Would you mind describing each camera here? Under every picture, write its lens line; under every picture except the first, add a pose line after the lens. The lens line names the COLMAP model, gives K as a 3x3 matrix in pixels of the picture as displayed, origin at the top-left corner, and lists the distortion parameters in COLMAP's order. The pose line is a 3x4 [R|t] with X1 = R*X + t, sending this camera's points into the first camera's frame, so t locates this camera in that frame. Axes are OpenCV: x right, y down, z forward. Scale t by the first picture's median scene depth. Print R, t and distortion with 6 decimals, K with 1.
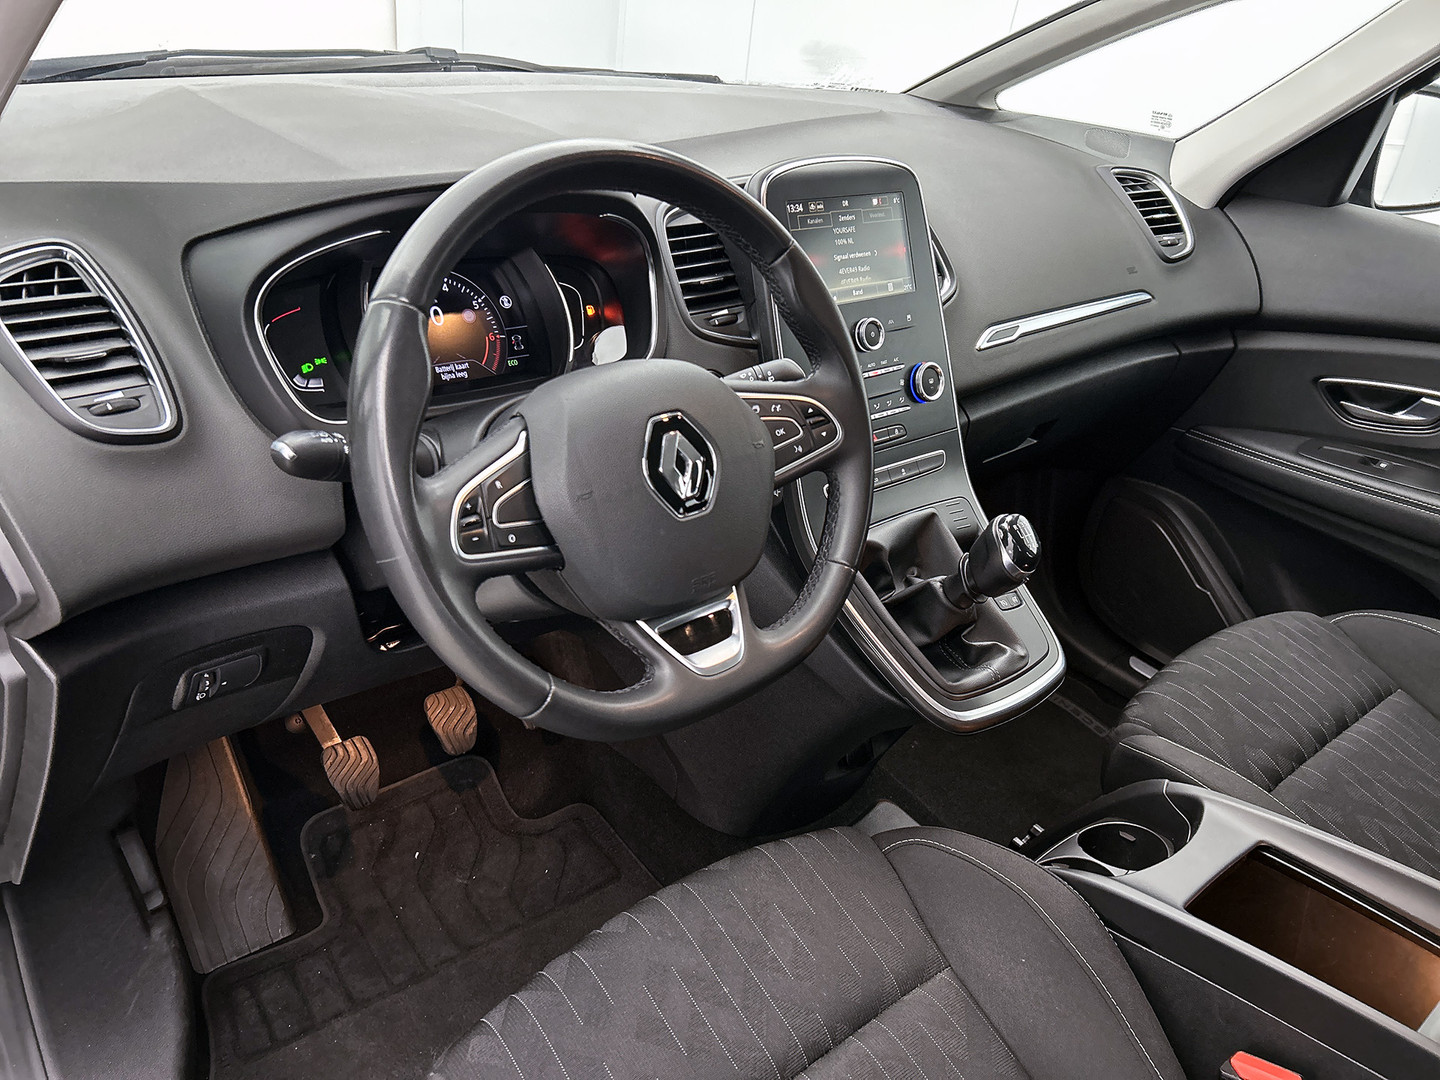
lens RADIAL K [[1149.1, 0, 720.0], [0, 1149.1, 540.0], [0, 0, 1]] dist [-0.012104, -0.004336]
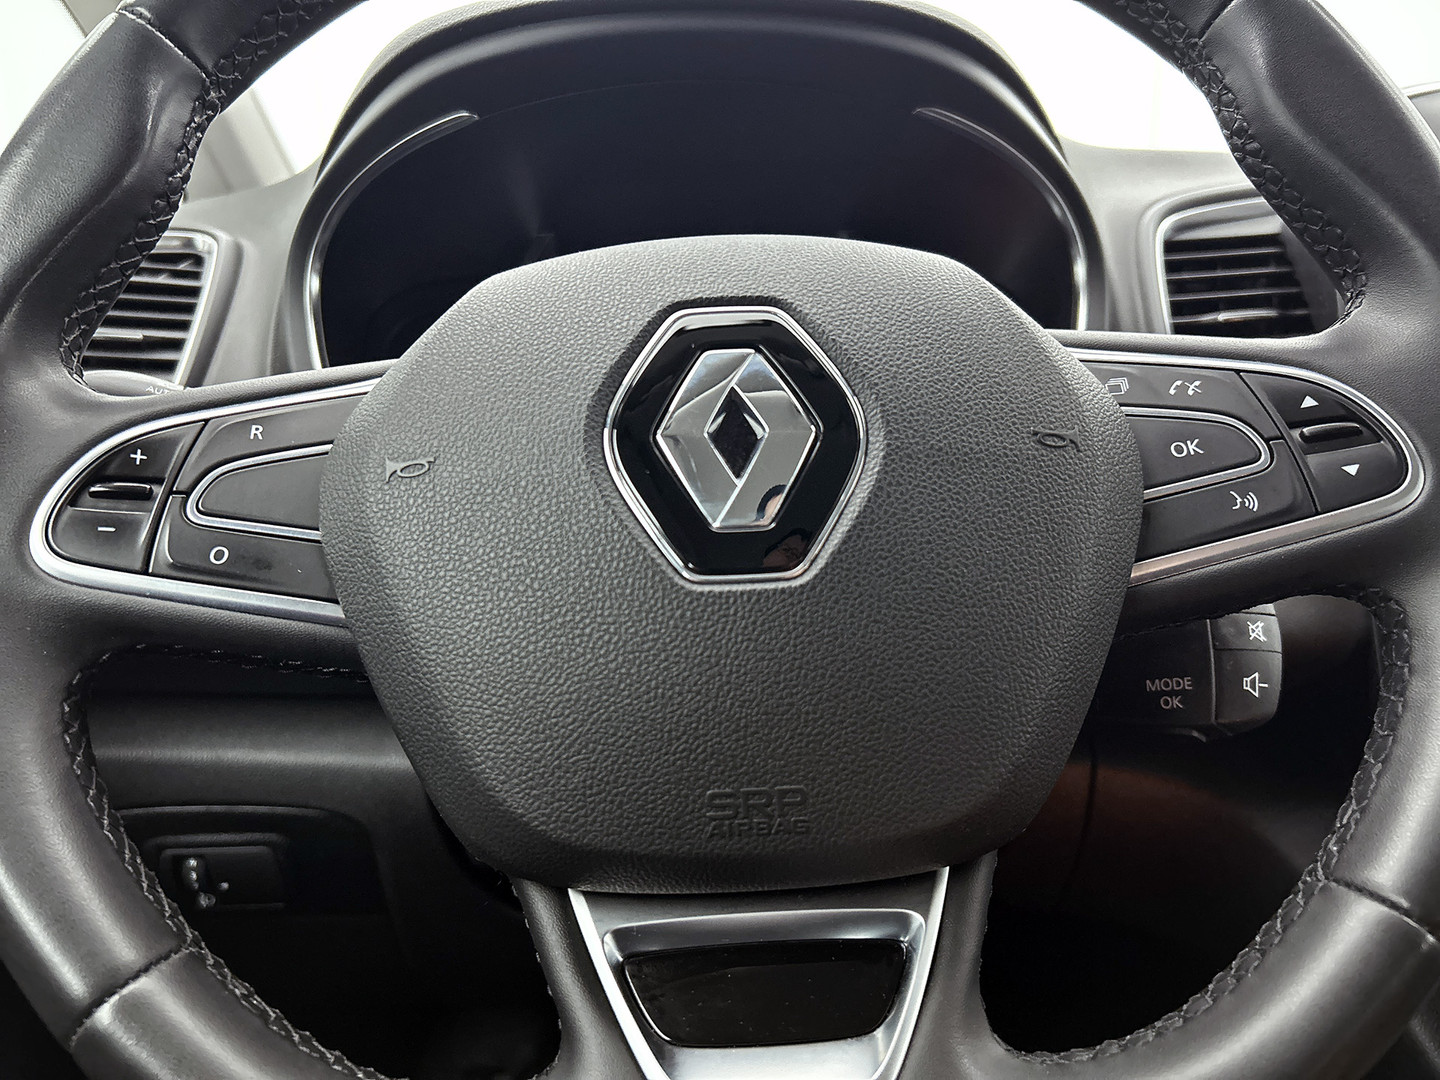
lens RADIAL K [[1149.1, 0, 720.0], [0, 1149.1, 540.0], [0, 0, 1]] dist [-0.012104, -0.004336]
pose [[0.773960, 0.019306, -0.632940, 0.159057], [-0.218307, 0.946393, -0.238080, 0.040411], [0.594414, 0.322440, 0.736685, 0.680636]]
